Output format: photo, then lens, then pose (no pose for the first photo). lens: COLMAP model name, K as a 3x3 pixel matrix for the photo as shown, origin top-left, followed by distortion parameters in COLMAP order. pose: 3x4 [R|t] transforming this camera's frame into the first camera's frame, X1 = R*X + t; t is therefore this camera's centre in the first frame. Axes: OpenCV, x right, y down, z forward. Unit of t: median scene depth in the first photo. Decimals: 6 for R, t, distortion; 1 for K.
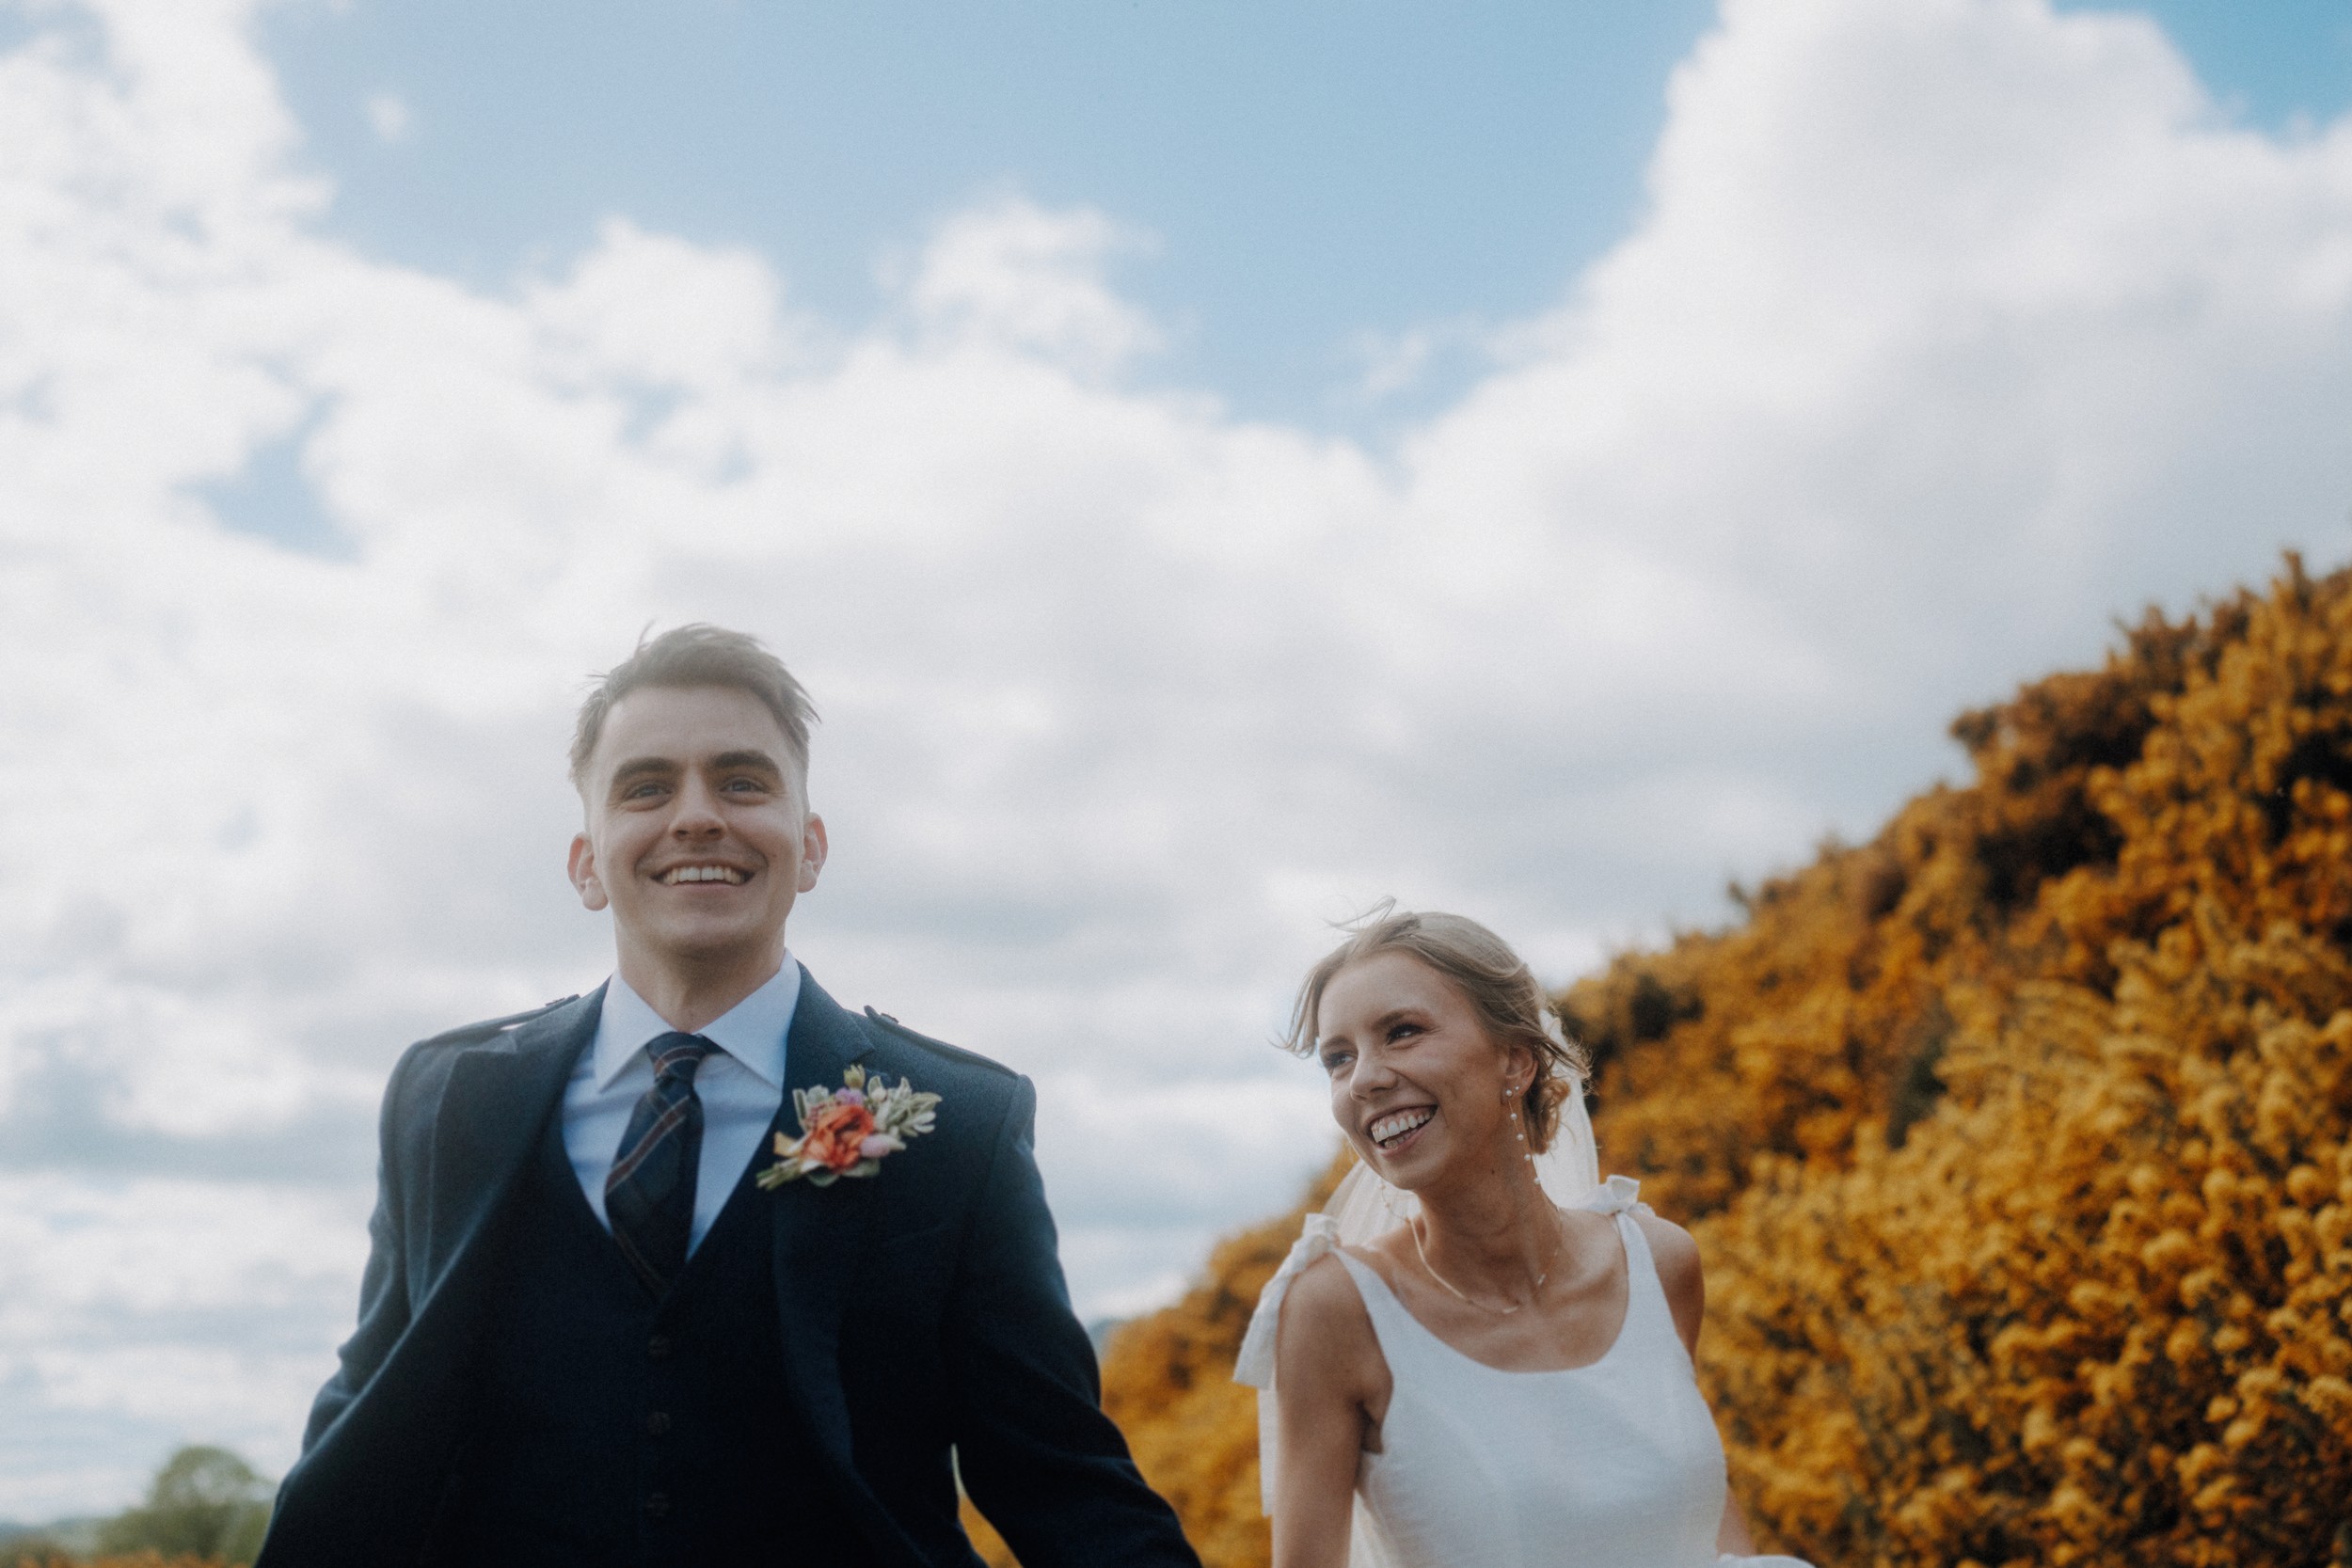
lens RADIAL K [[2306.9, 0, 1175.0], [0, 2306.9, 783.2], [0, 0, 1]] dist [0.016517, 0.010092]
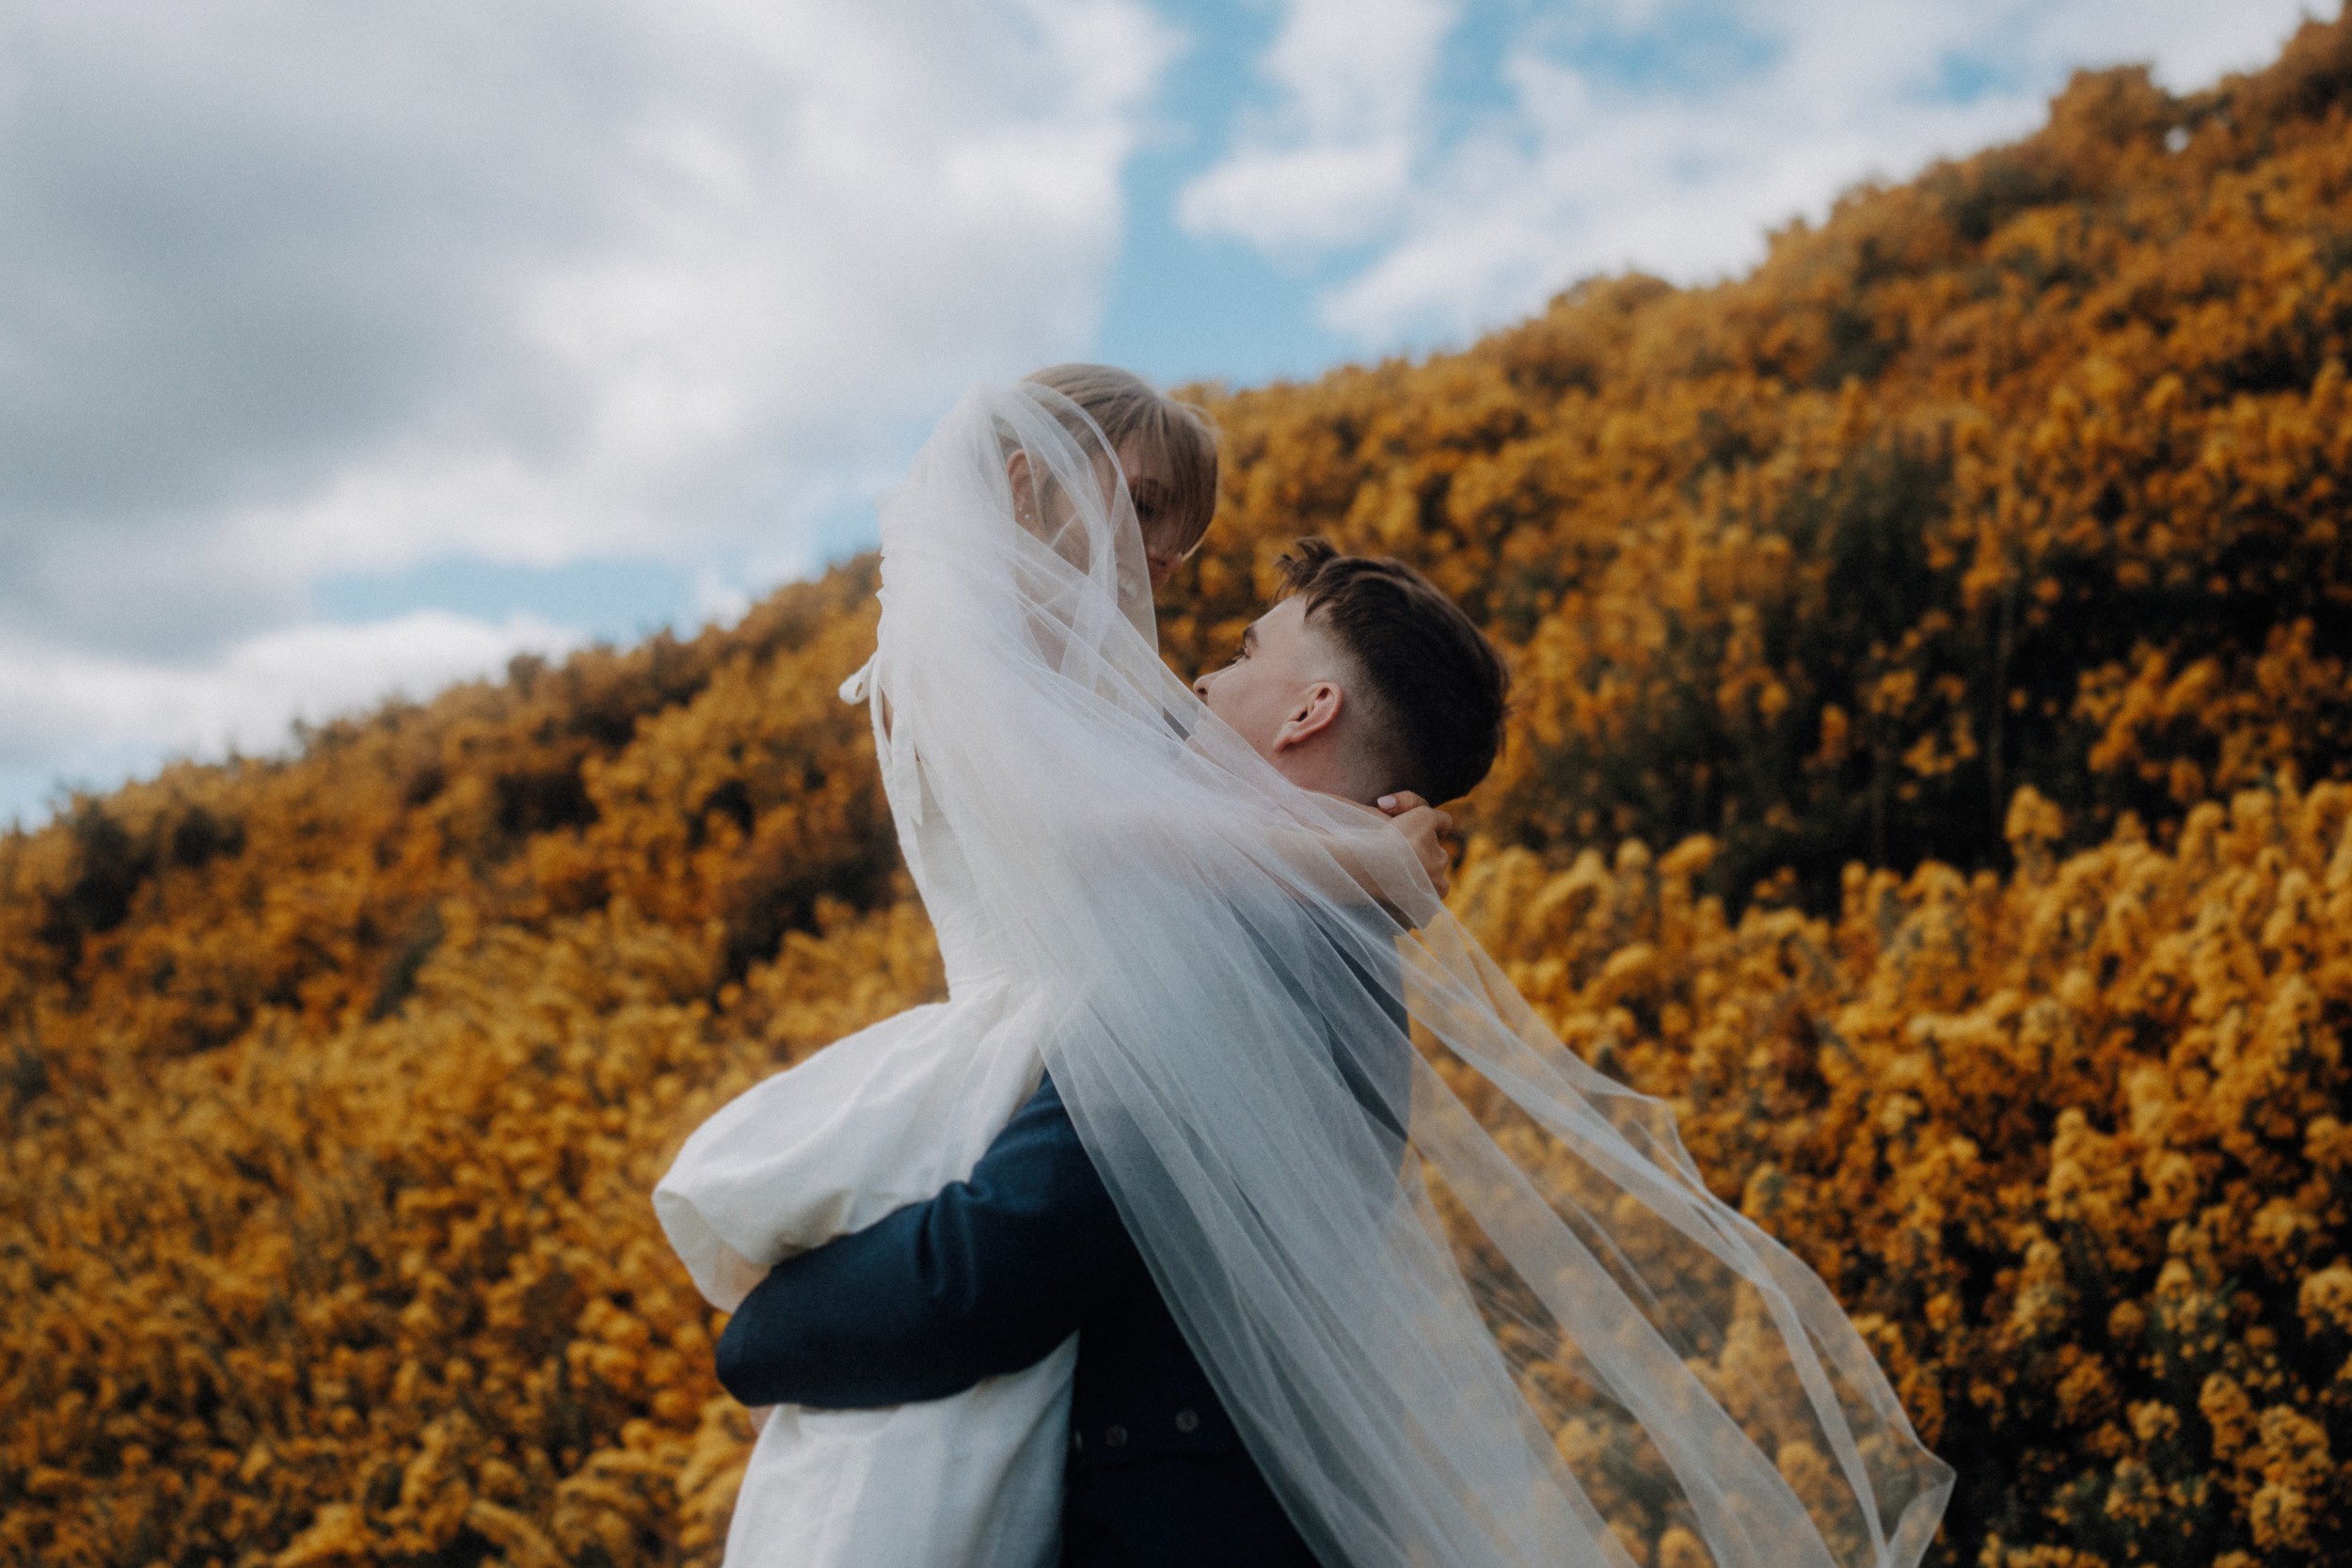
lens RADIAL K [[2306.9, 0, 1175.0], [0, 2306.9, 783.2], [0, 0, 1]] dist [0.016517, 0.010092]
pose [[0.805948, 0.172302, 0.566357, -0.095116], [-0.228210, 0.973189, 0.028680, -0.130026], [-0.546231, -0.152363, 0.823661, -0.330876]]
